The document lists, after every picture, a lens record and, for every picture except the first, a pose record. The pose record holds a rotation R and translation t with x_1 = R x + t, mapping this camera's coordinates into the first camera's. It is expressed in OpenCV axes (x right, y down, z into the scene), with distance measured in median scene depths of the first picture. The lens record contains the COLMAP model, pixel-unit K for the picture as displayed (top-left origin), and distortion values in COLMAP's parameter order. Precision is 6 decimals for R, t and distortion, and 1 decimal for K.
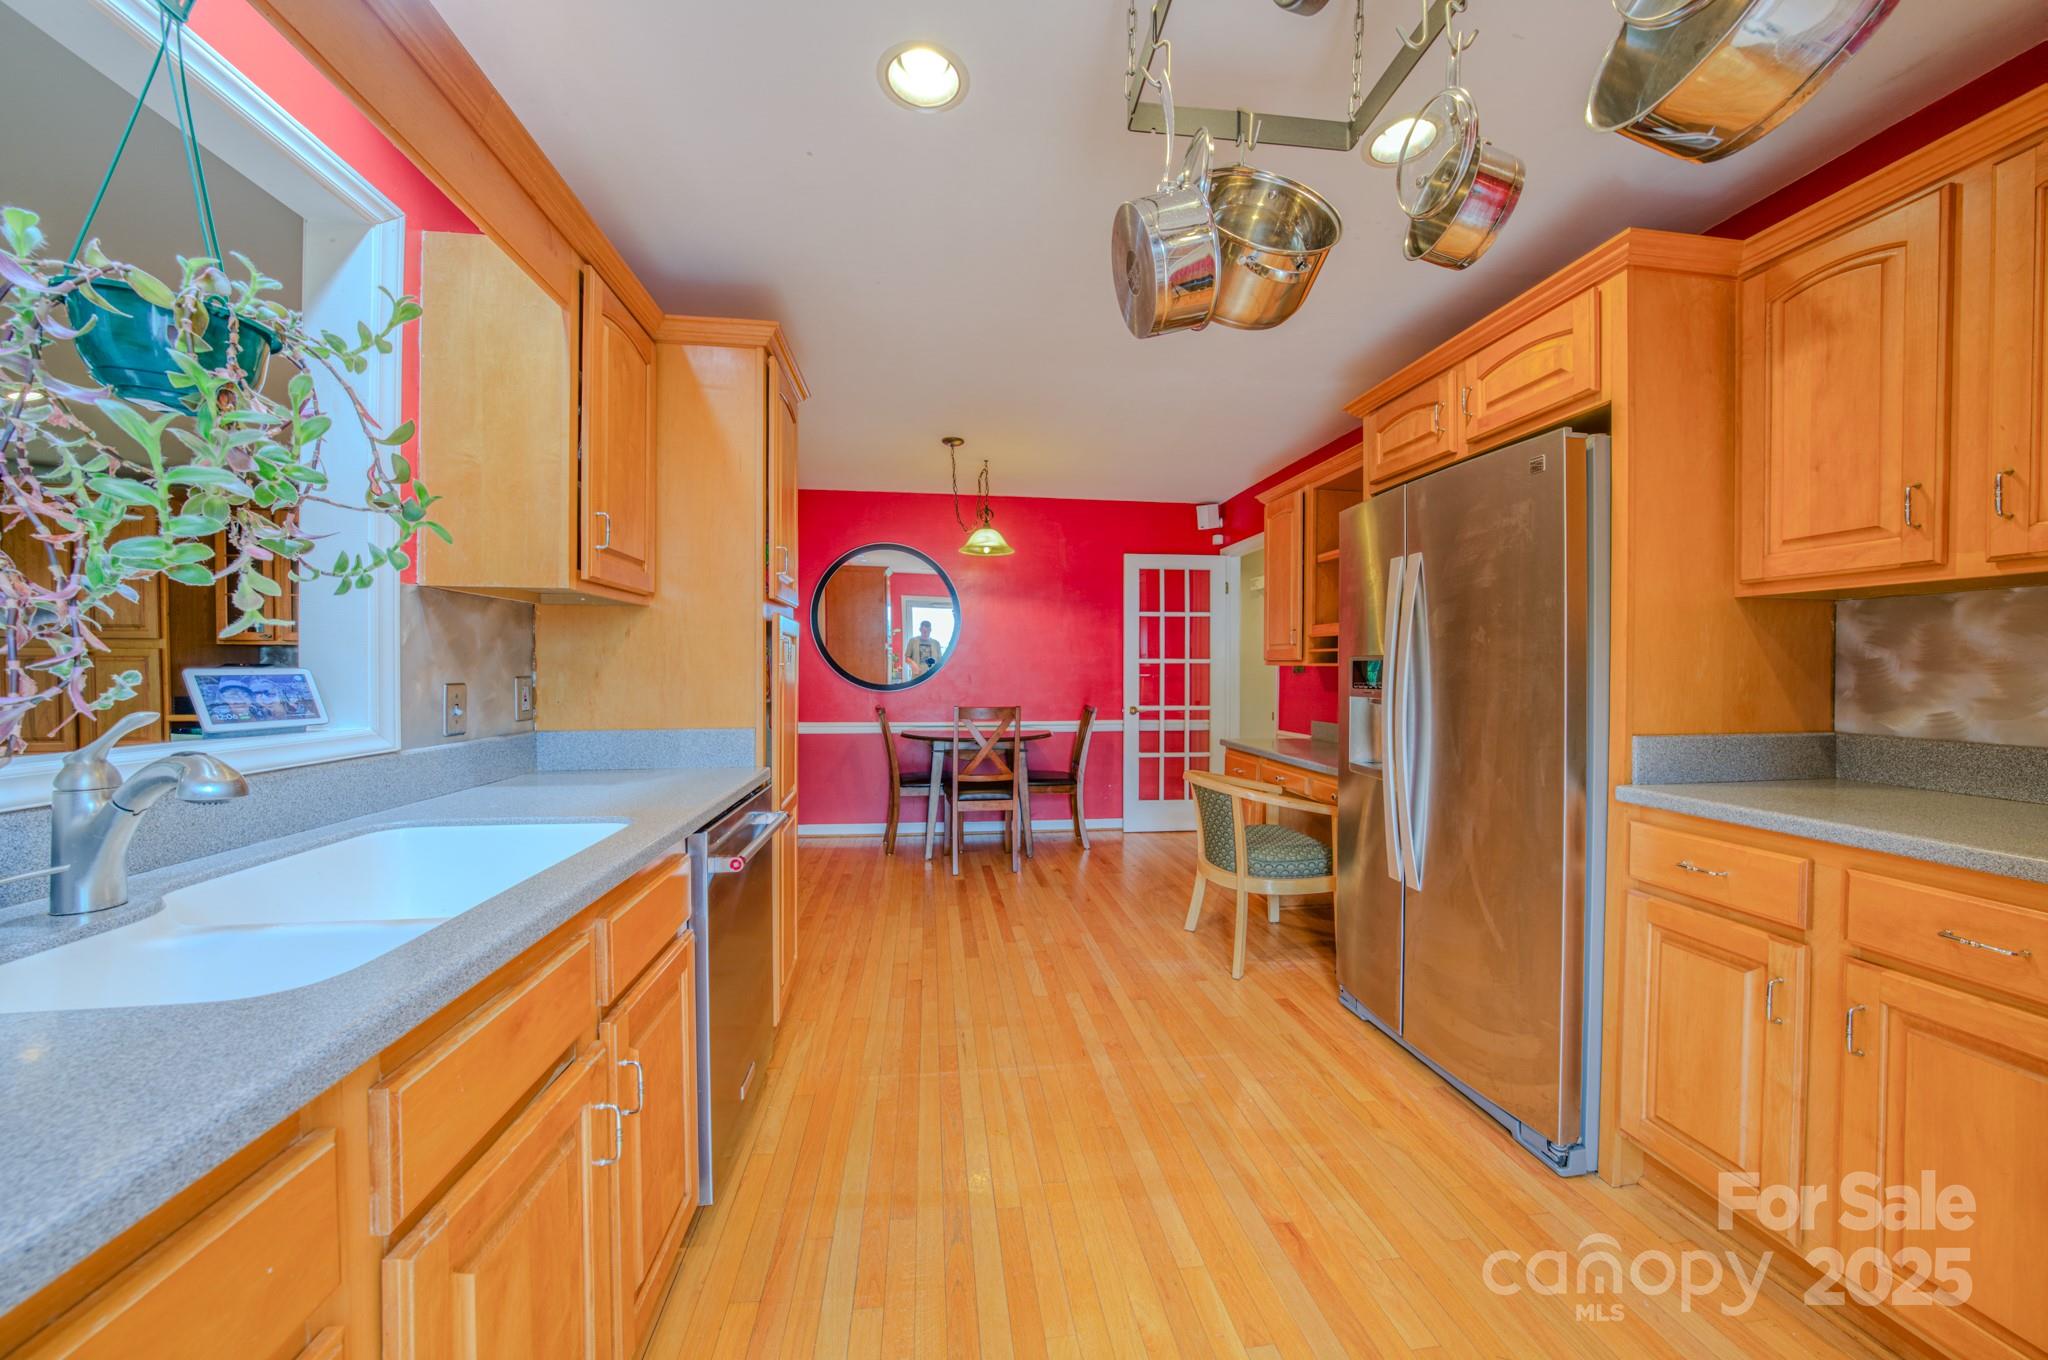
lens RADIAL K [[699.0, 0, 1026.0], [0, 699.0, 673.9], [0, 0, 1]] dist [-0.024673, 0.004268]
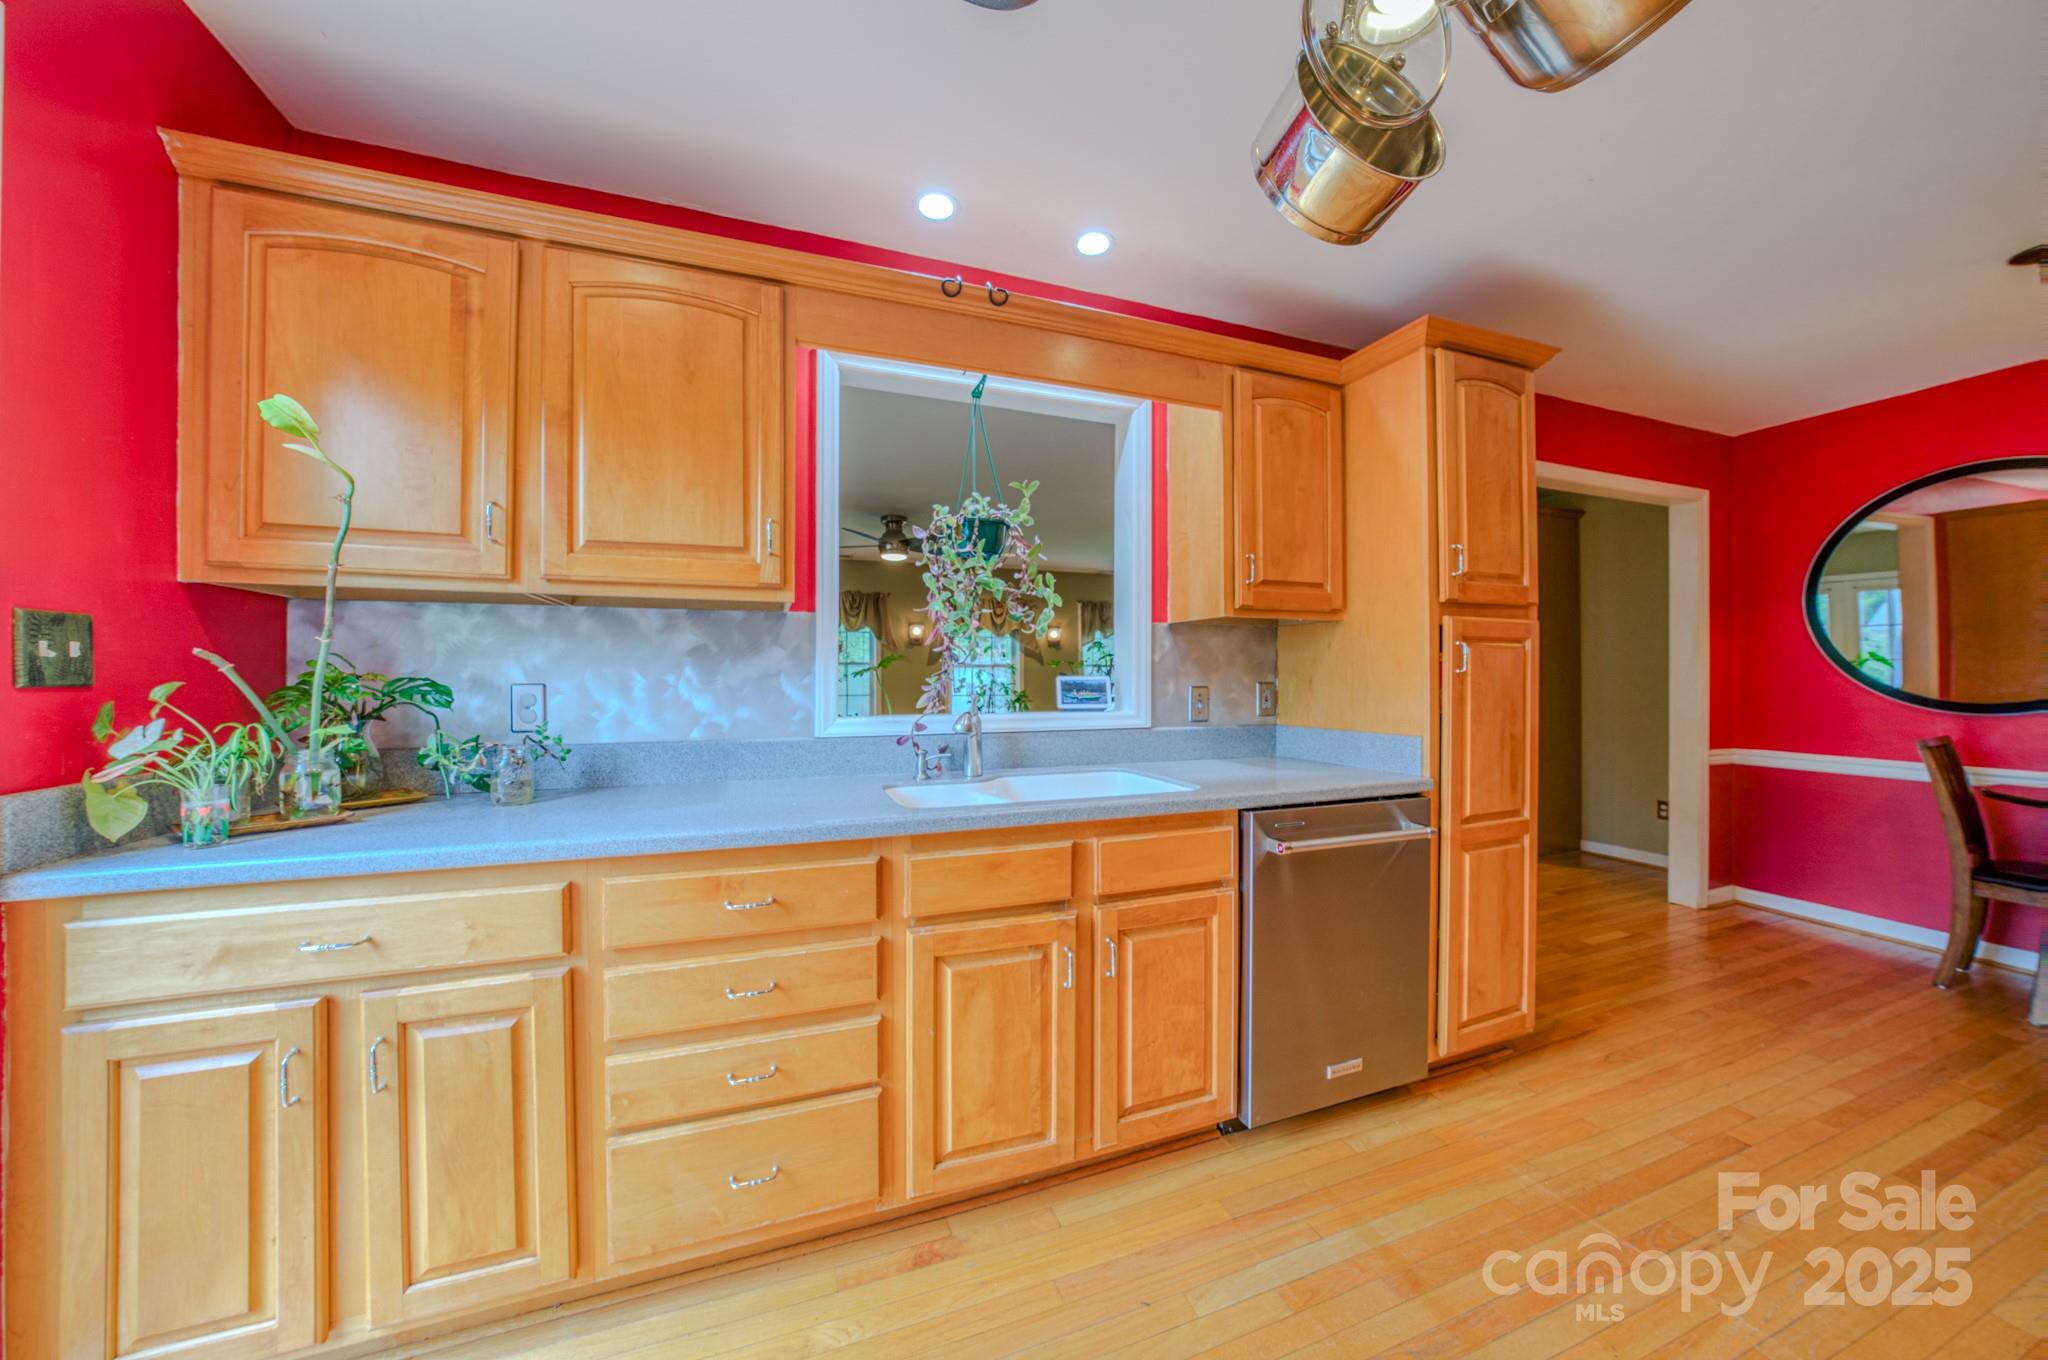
lens RADIAL K [[699.0, 0, 1036.6], [0, 699.0, 673.4], [0, 0, 1]] dist [-0.024673, 0.004268]
pose [[0.230997, -0.004772, -0.972943, 0.488400], [-0.006222, 0.999960, -0.006382, -0.001752], [0.972935, 0.007528, 0.230958, 0.283025]]
